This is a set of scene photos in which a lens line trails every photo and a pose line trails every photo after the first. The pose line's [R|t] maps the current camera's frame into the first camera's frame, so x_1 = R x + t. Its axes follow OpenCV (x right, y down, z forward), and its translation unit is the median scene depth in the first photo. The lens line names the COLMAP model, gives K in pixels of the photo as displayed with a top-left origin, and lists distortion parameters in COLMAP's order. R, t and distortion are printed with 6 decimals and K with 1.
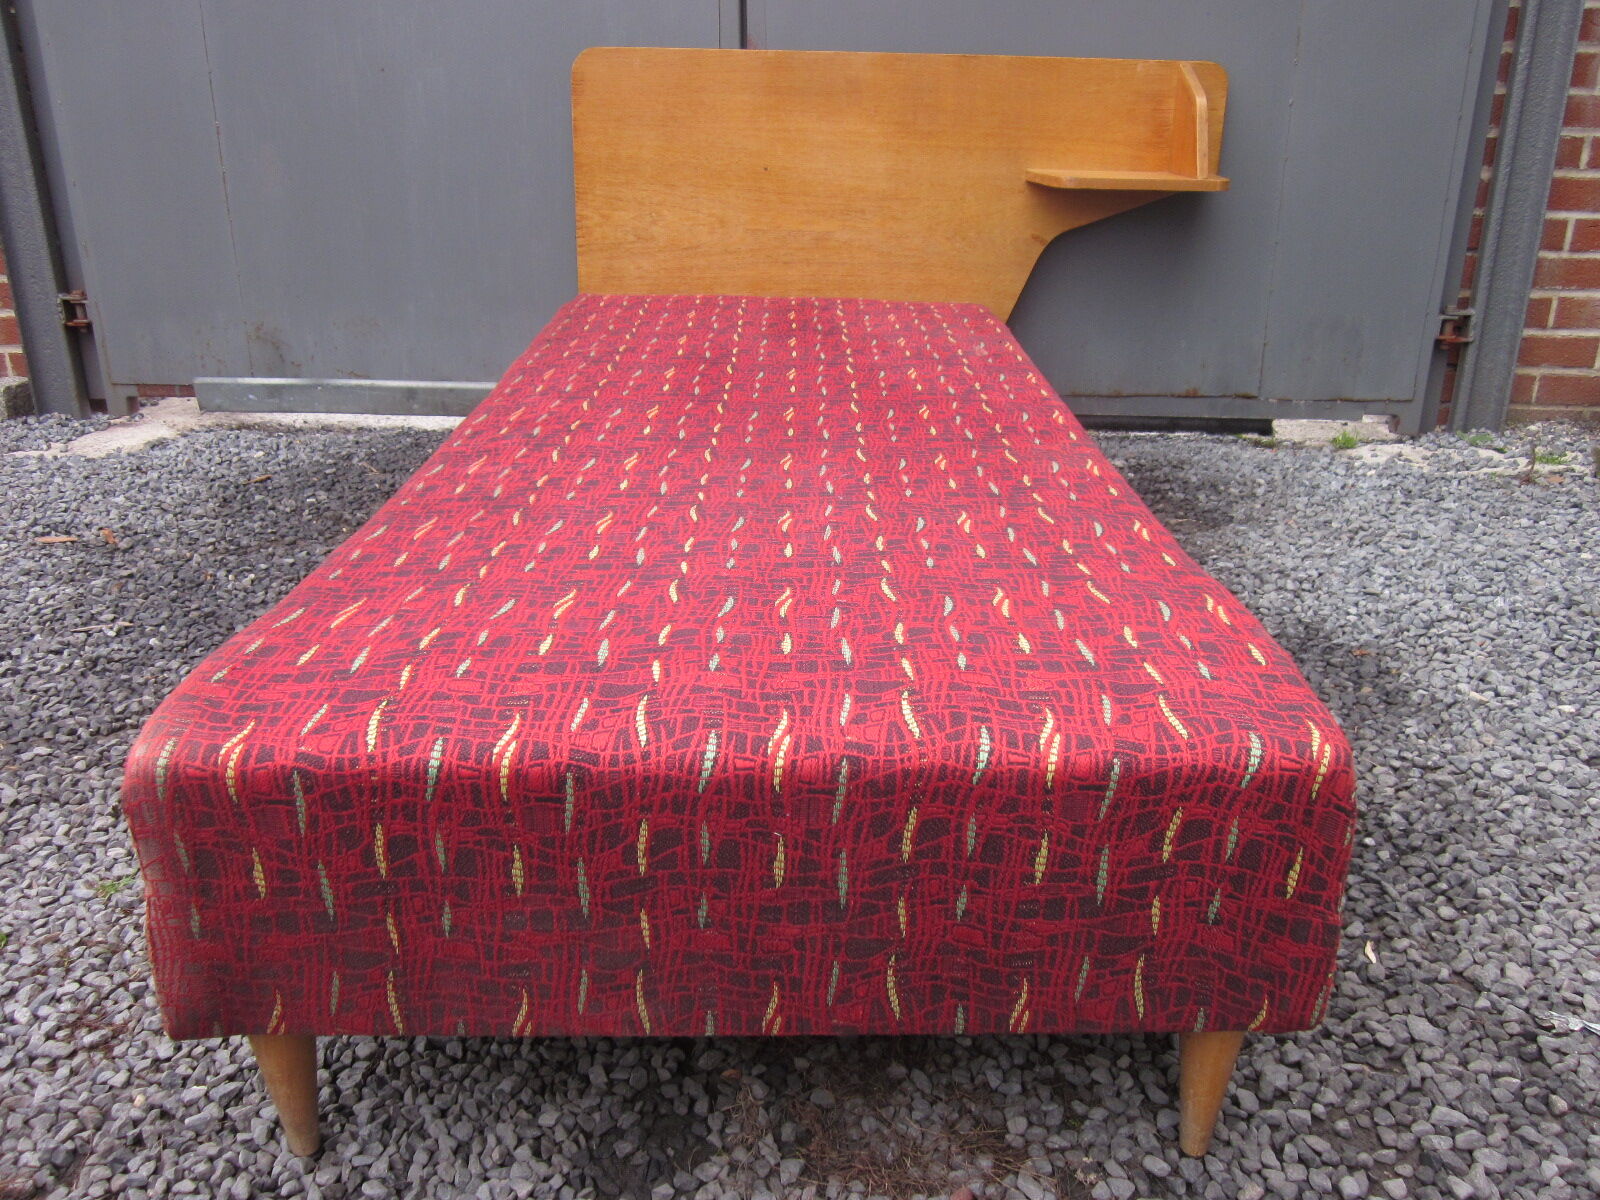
lens RADIAL K [[1327.3, 0, 804.0], [0, 1327.3, 605.2], [0, 0, 1]] dist [-0.042987, 0.020625]
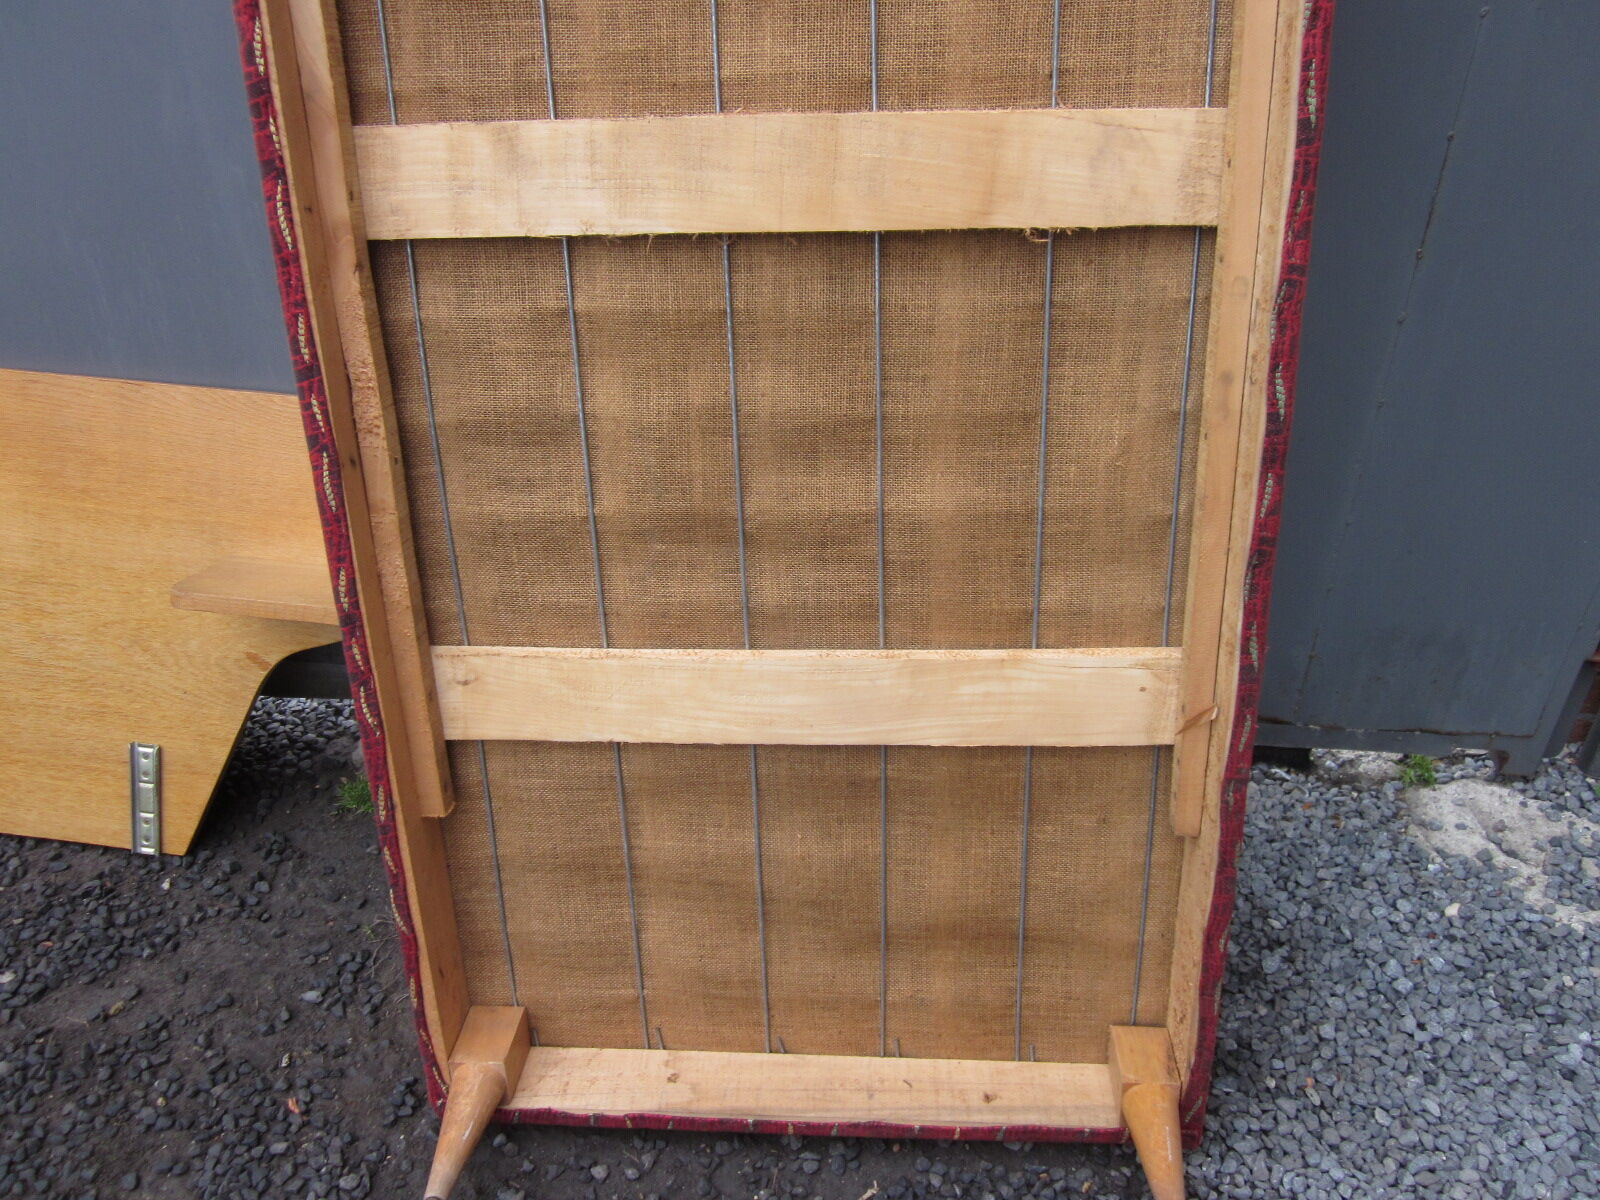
lens RADIAL K [[1327.3, 0, 801.7], [0, 1327.3, 600.0], [0, 0, 1]] dist [-0.042987, 0.020625]
pose [[0.999092, 0.032359, -0.027698, 0.138115], [-0.025418, 0.974733, 0.221921, -0.408771], [0.034179, -0.221016, 0.974671, 0.433122]]
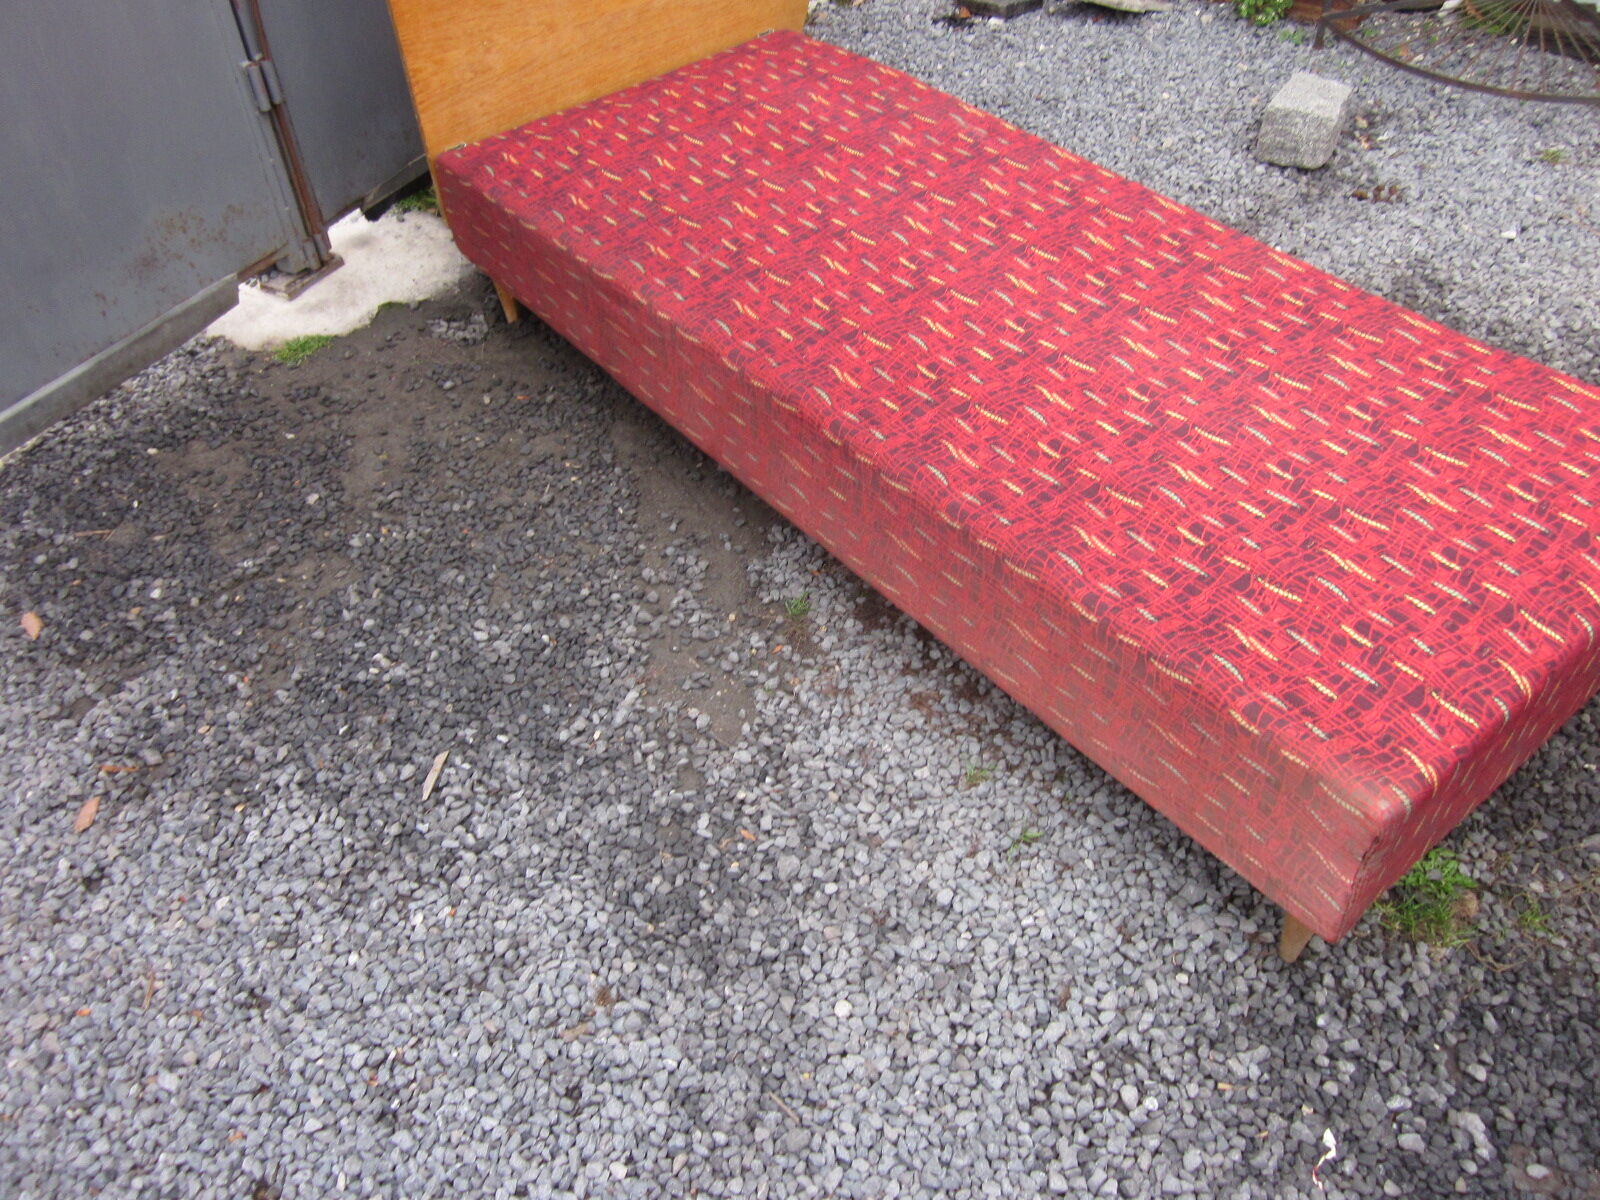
lens RADIAL K [[1327.3, 0, 786.0], [0, 1327.3, 594.8], [0, 0, 1]] dist [-0.042987, 0.020625]
pose [[0.458871, -0.629502, 0.627028, -0.733281], [0.361640, 0.776938, 0.515348, -0.370814], [-0.811575, -0.009720, 0.584168, 0.213763]]
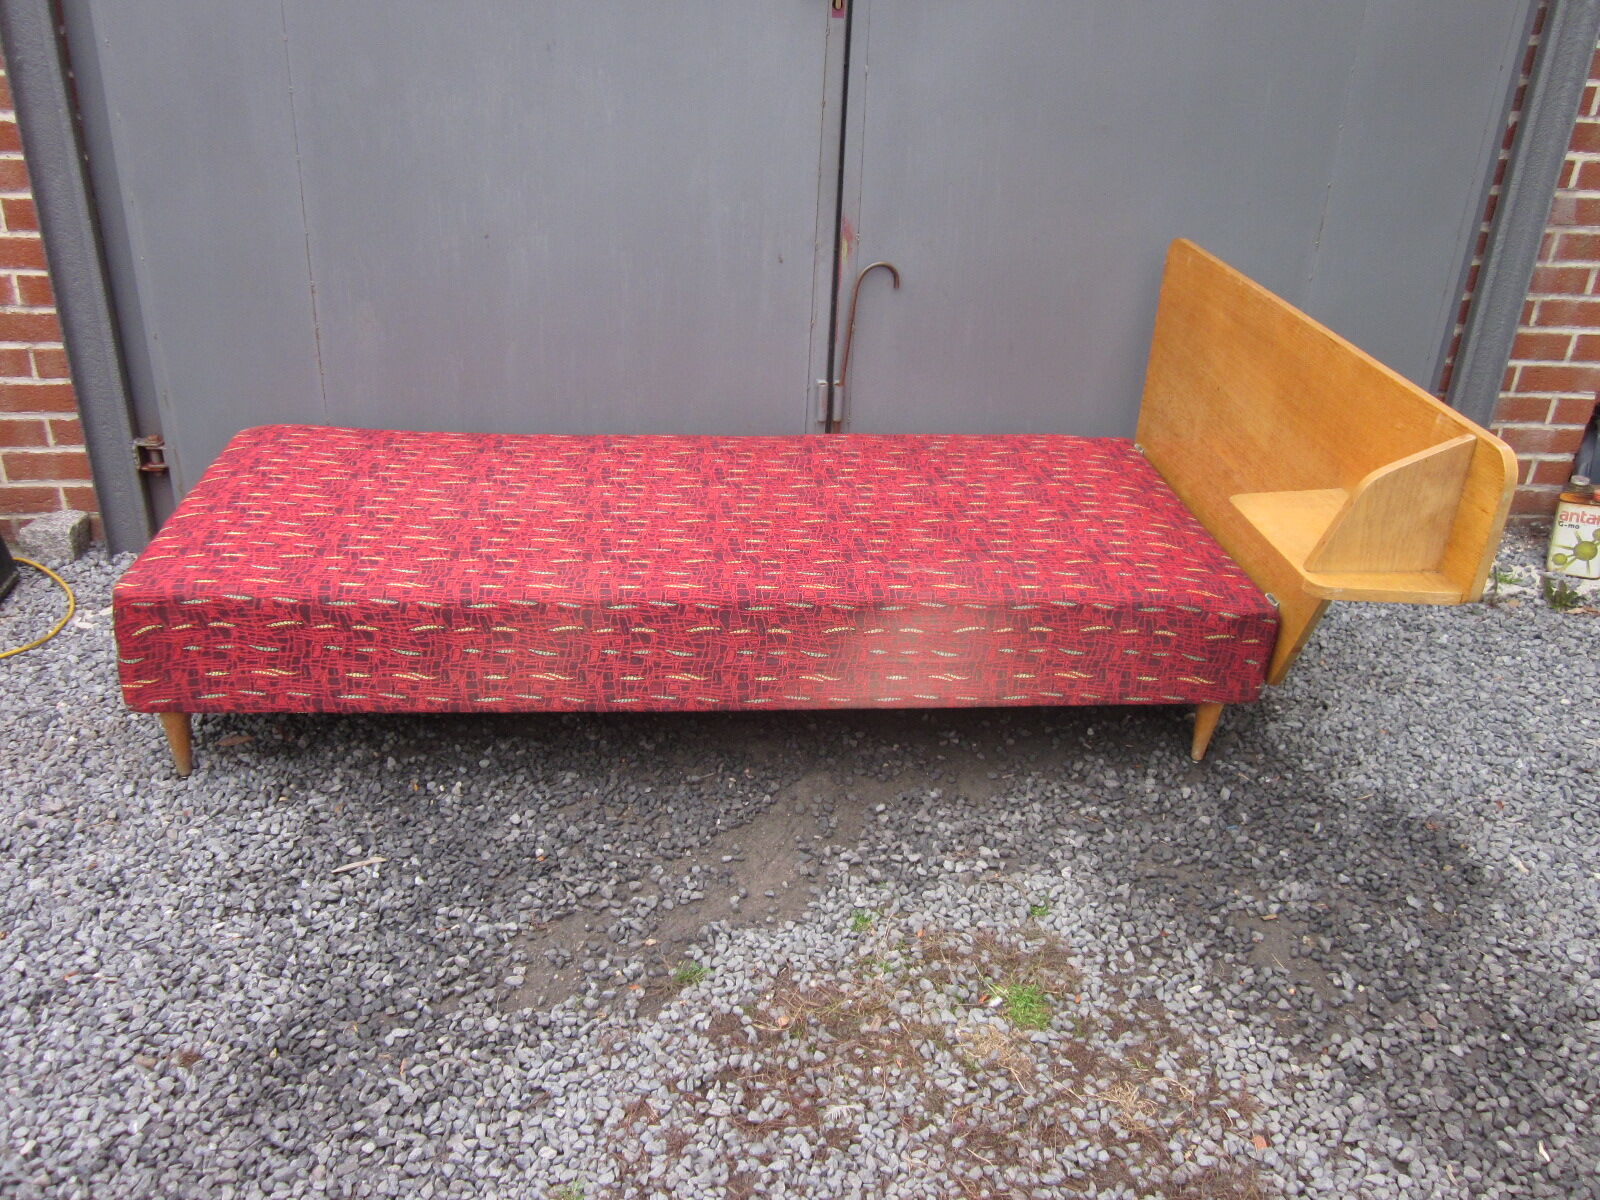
lens RADIAL K [[1327.3, 0, 804.8], [0, 1327.3, 599.6], [0, 0, 1]] dist [-0.042987, 0.020625]
pose [[0.986688, -0.034495, 0.158926, -0.269995], [0.020436, 0.995798, 0.089263, -0.230003], [-0.161338, -0.084827, 0.983247, -0.080949]]
